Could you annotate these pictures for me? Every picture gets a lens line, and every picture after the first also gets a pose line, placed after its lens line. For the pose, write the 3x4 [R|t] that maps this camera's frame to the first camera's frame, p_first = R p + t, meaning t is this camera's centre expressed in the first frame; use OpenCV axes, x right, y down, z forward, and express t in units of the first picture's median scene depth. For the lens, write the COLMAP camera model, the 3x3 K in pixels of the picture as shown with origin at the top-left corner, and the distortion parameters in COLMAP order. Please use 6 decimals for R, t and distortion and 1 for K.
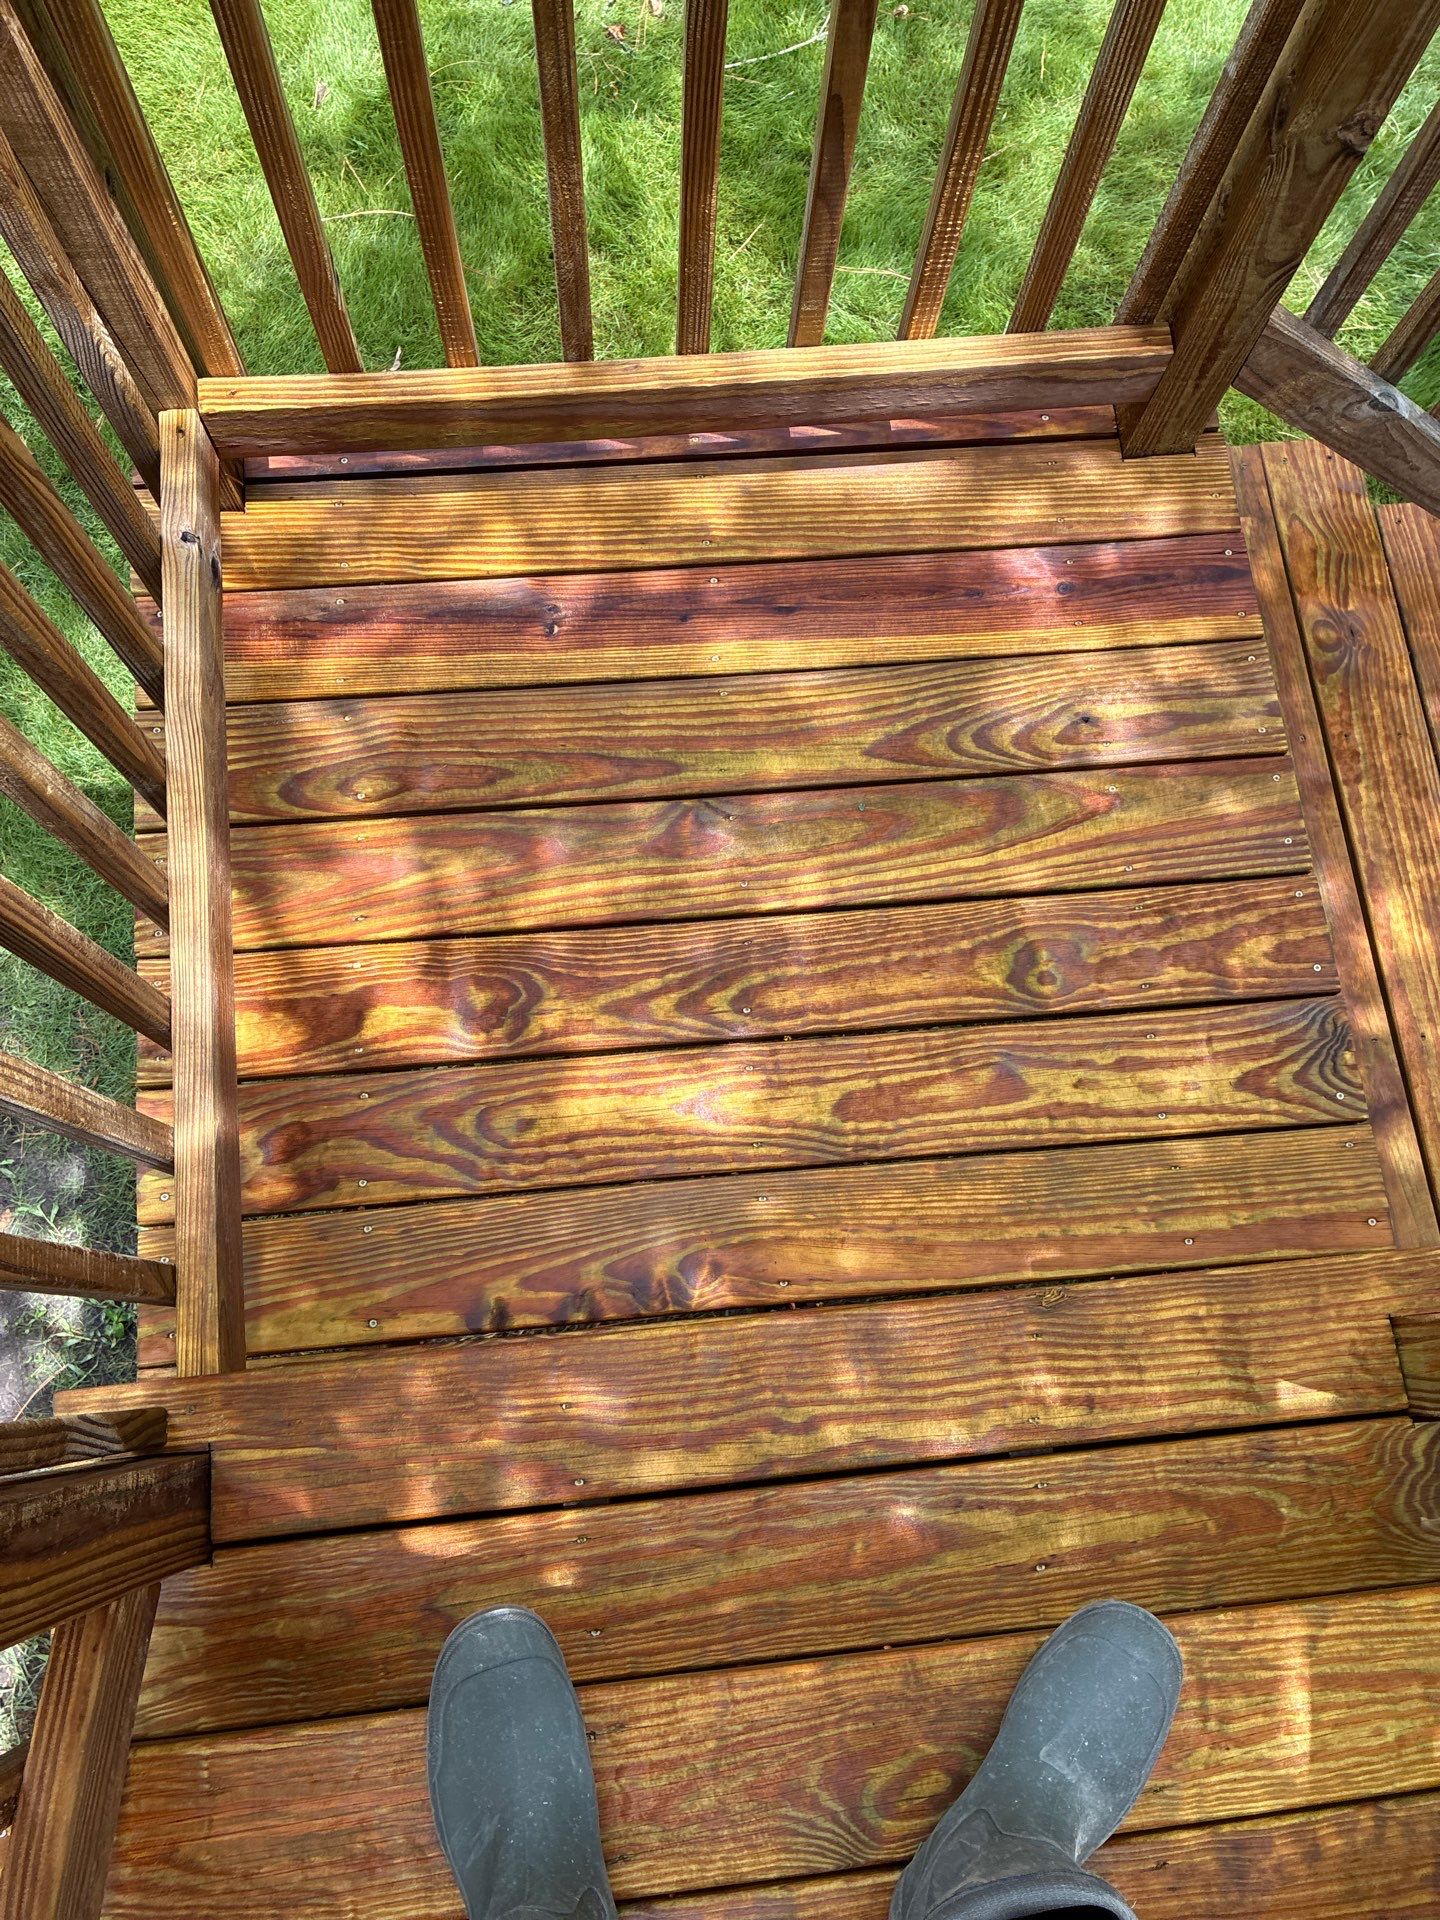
lens RADIAL K [[1458.3, 0, 726.3], [0, 1458.3, 973.3], [0, 0, 1]] dist [0.046445, -0.061519]
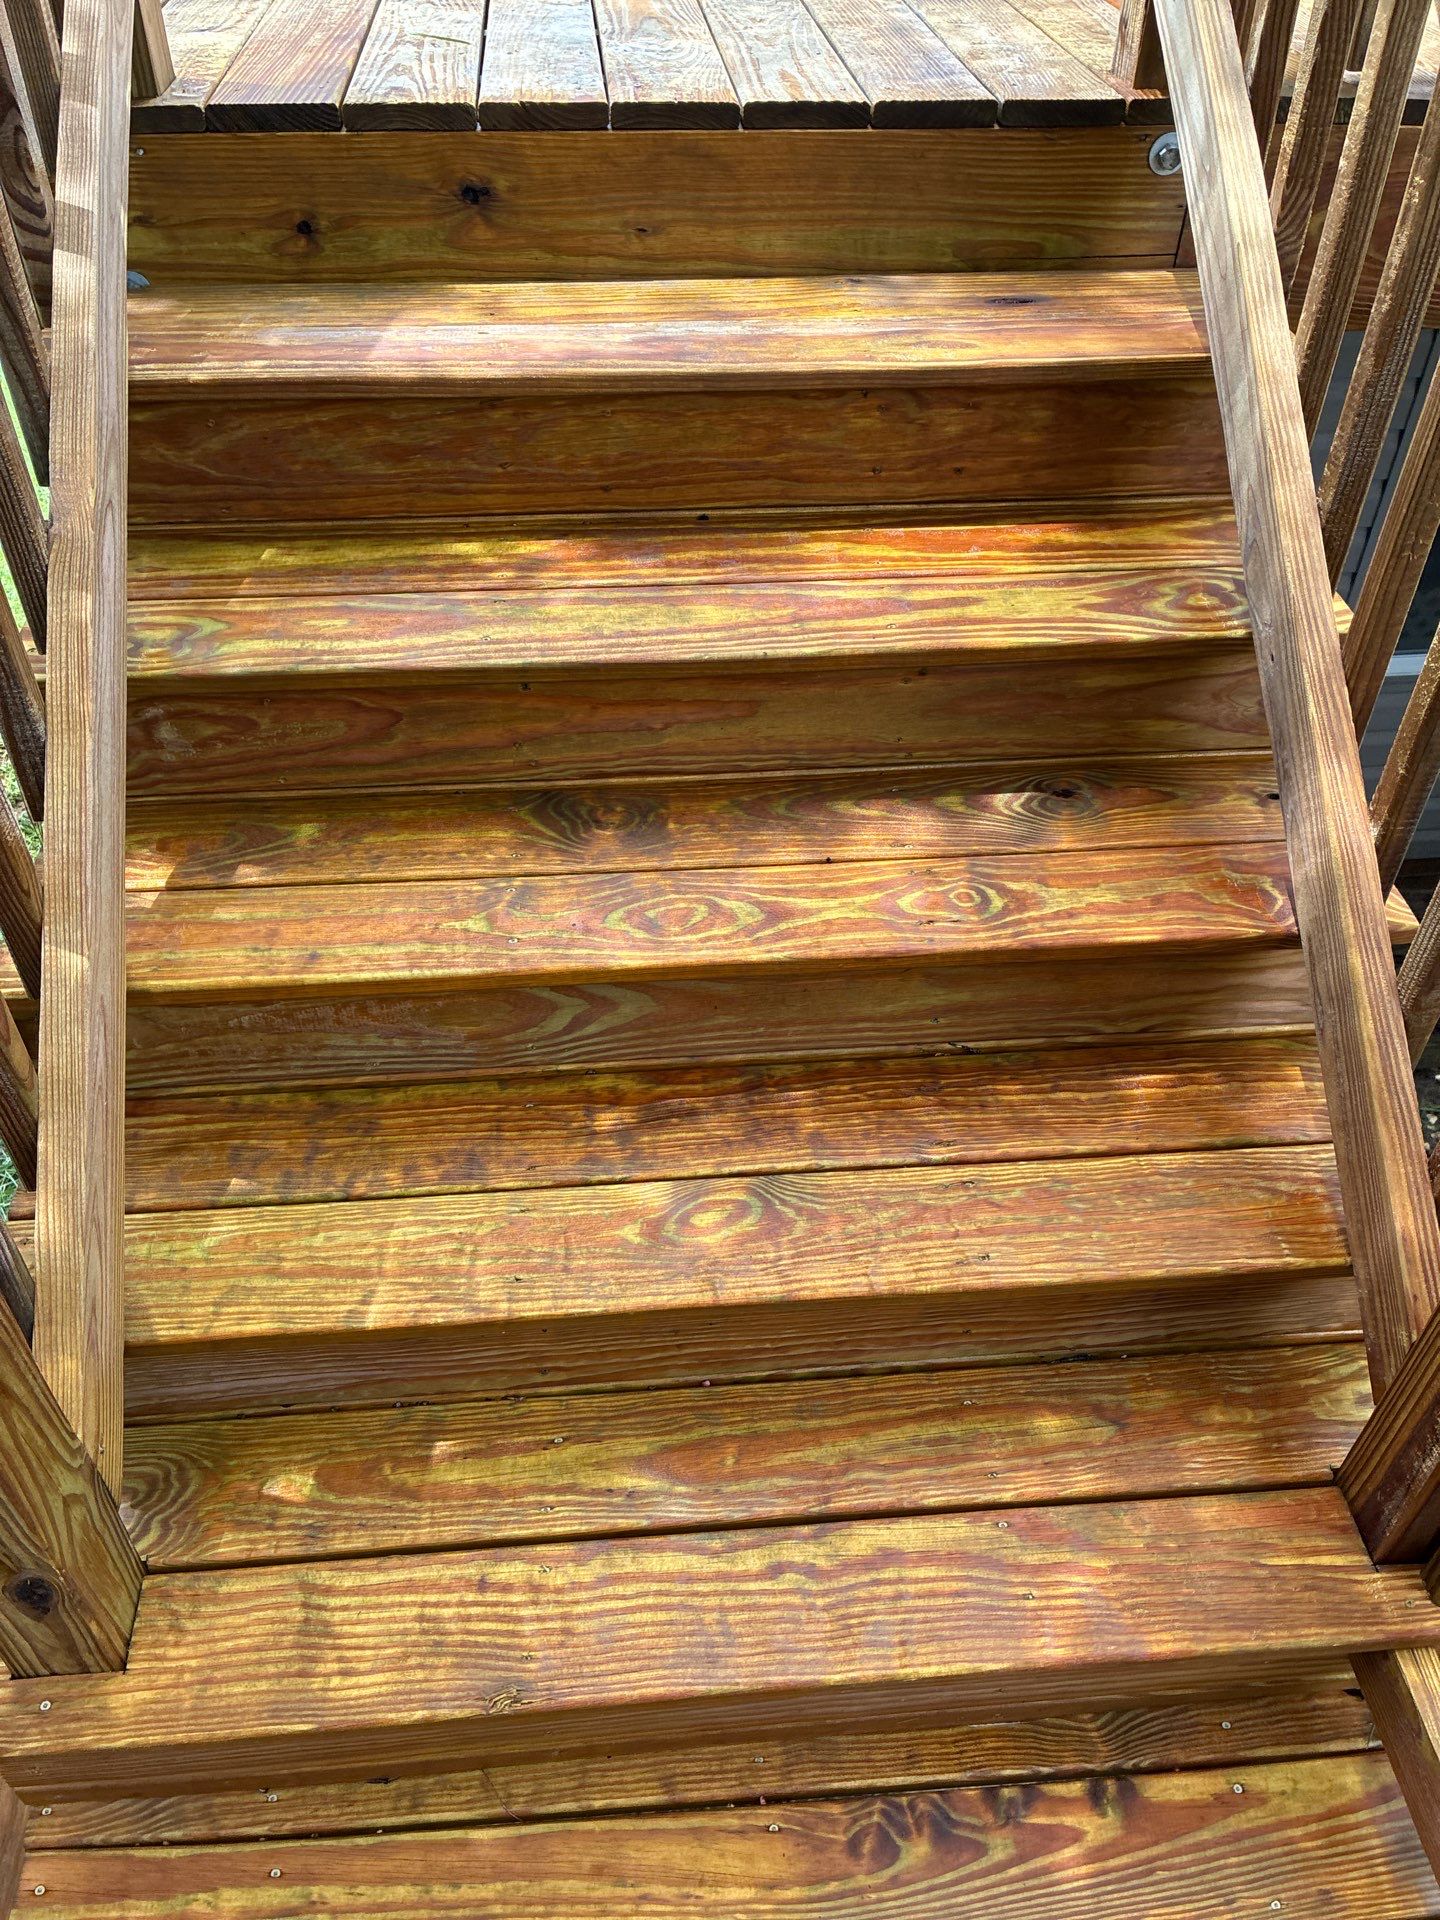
lens RADIAL K [[1458.3, 0, 710.7], [0, 1458.3, 937.6], [0, 0, 1]] dist [0.046445, -0.061519]
pose [[-0.998073, -0.056111, -0.026501, 0.125745], [0.001341, -0.446464, 0.894801, -0.316464], [-0.062040, 0.893041, 0.445678, 0.158482]]
